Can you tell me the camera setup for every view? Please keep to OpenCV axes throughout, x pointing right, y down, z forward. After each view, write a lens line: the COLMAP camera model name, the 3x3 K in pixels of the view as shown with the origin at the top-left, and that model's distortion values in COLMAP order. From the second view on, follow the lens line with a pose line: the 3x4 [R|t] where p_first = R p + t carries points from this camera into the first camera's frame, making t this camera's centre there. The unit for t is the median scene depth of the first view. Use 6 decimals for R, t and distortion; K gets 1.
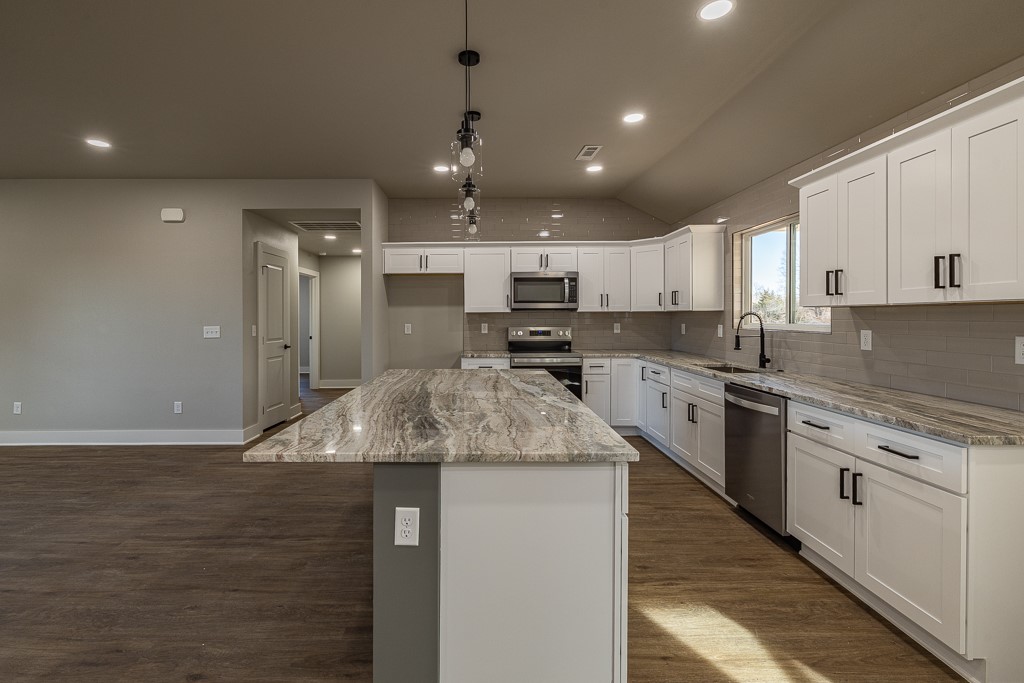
lens RADIAL K [[445.4, 0, 487.1], [0, 445.4, 320.2], [0, 0, 1]] dist [0.001448, -0.000428]
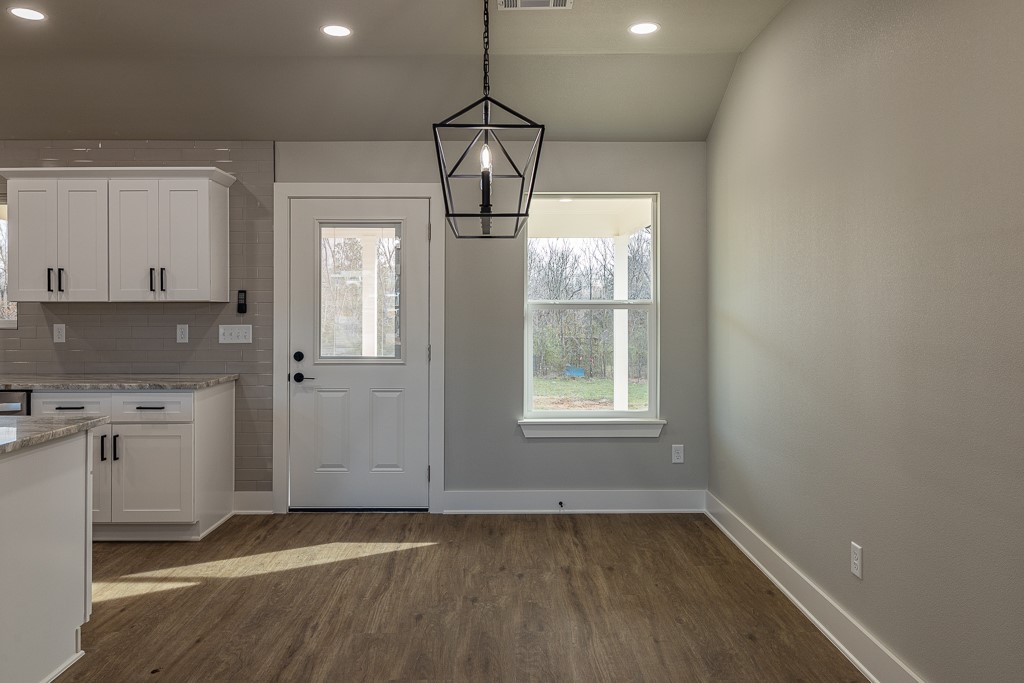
lens RADIAL K [[707.3, 0, 504.5], [0, 707.3, 305.7], [0, 0, 1]] dist [-0.003691, 0.002458]
pose [[-0.000017, 0.008033, 0.999968, -0.654992], [0.008934, 0.999928, -0.008032, 0.001074], [-0.999960, 0.008934, -0.000088, -0.058874]]
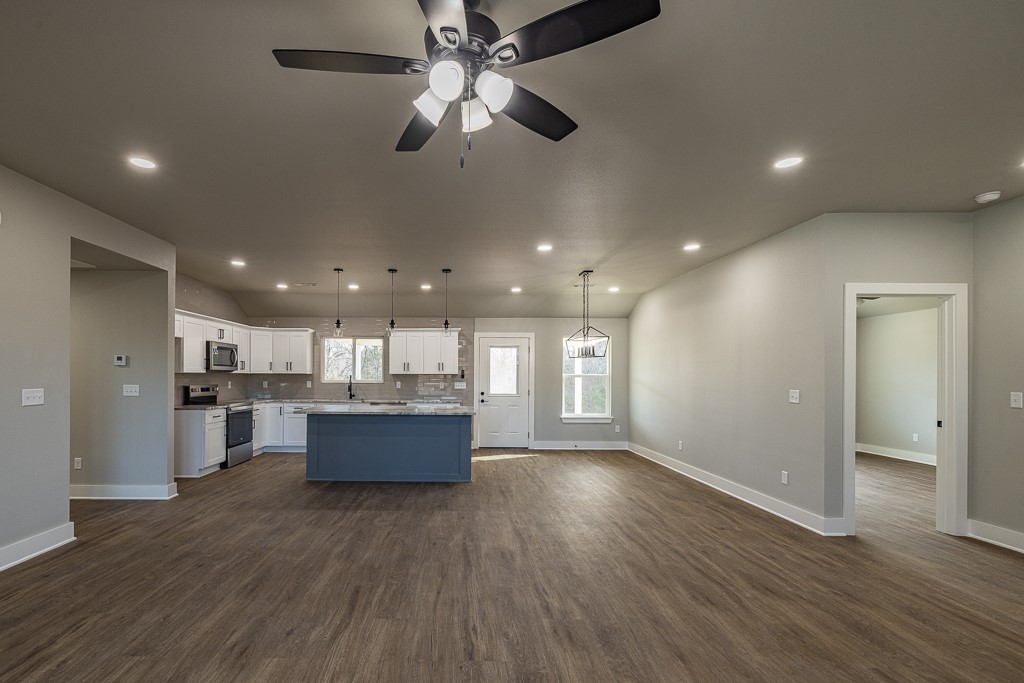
lens RADIAL K [[445.4, 0, 446.6], [0, 445.4, 374.9], [0, 0, 1]] dist [0.001448, -0.000428]
pose [[0.037500, 0.006840, 0.999273, -1.684495], [0.003760, 0.999969, -0.006986, -0.001816], [-0.999290, 0.004019, 0.037473, 0.418980]]
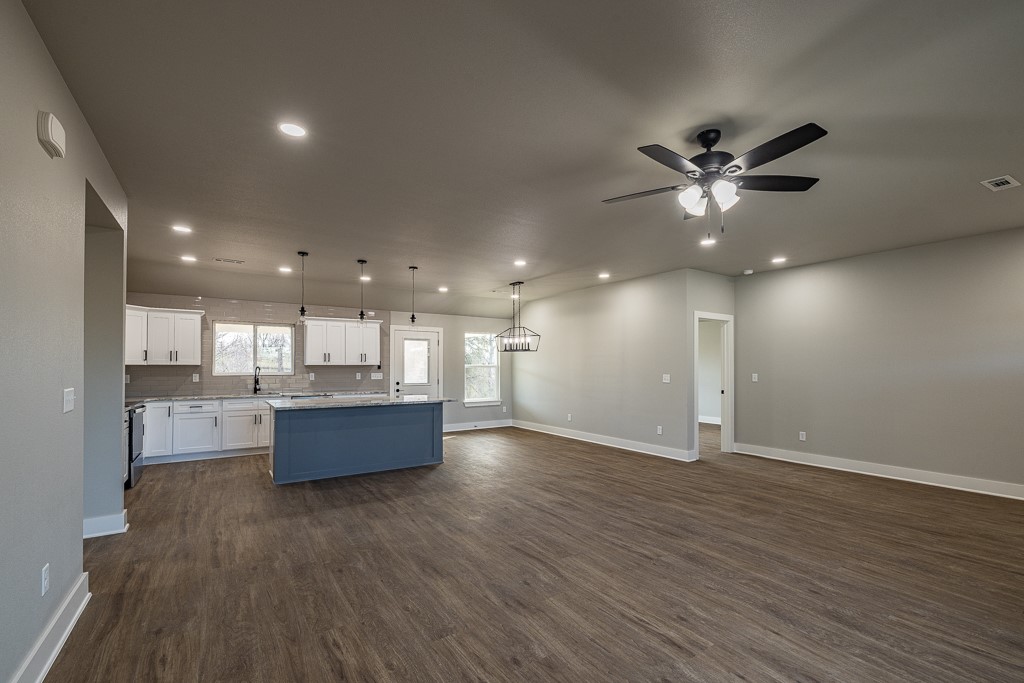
lens RADIAL K [[432.9, 0, 493.9], [0, 432.9, 366.6], [0, 0, 1]] dist [-0.002496, 0.000983]
pose [[-0.517821, 0.003511, 0.855482, -1.658017], [0.009606, 0.999952, 0.001710, -0.010701], [-0.855435, 0.009104, -0.517830, 1.097045]]
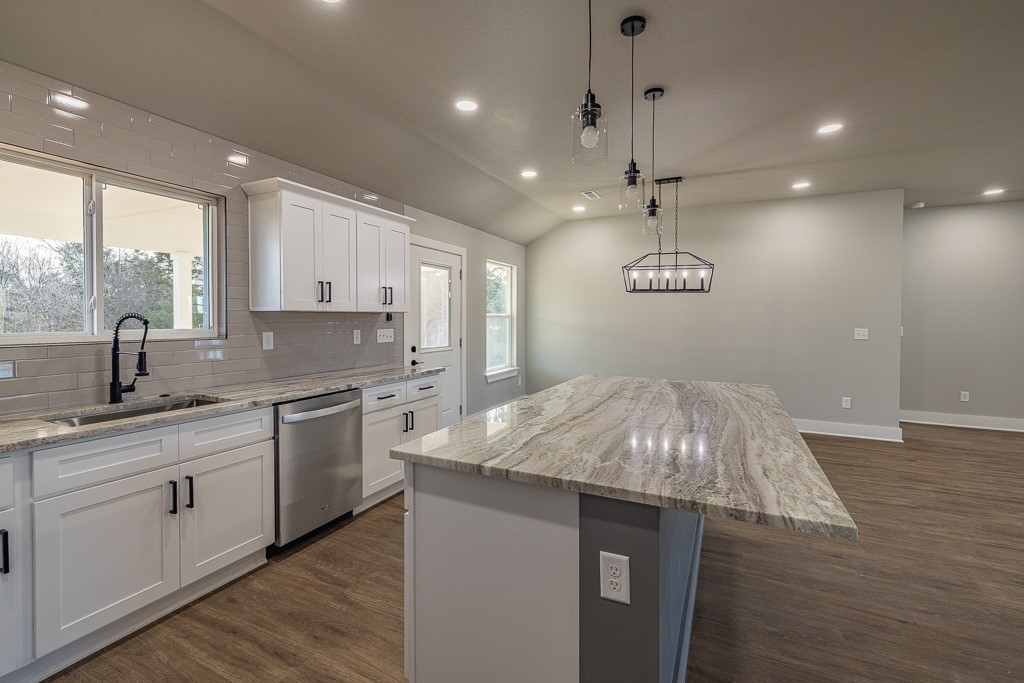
lens RADIAL K [[445.4, 0, 504.1], [0, 445.4, 327.0], [0, 0, 1]] dist [0.001448, -0.000428]
pose [[-0.886630, -0.009864, 0.462375, -0.154531], [0.003296, 0.999612, 0.027646, -0.015076], [-0.462469, 0.026035, -0.886253, 1.305910]]
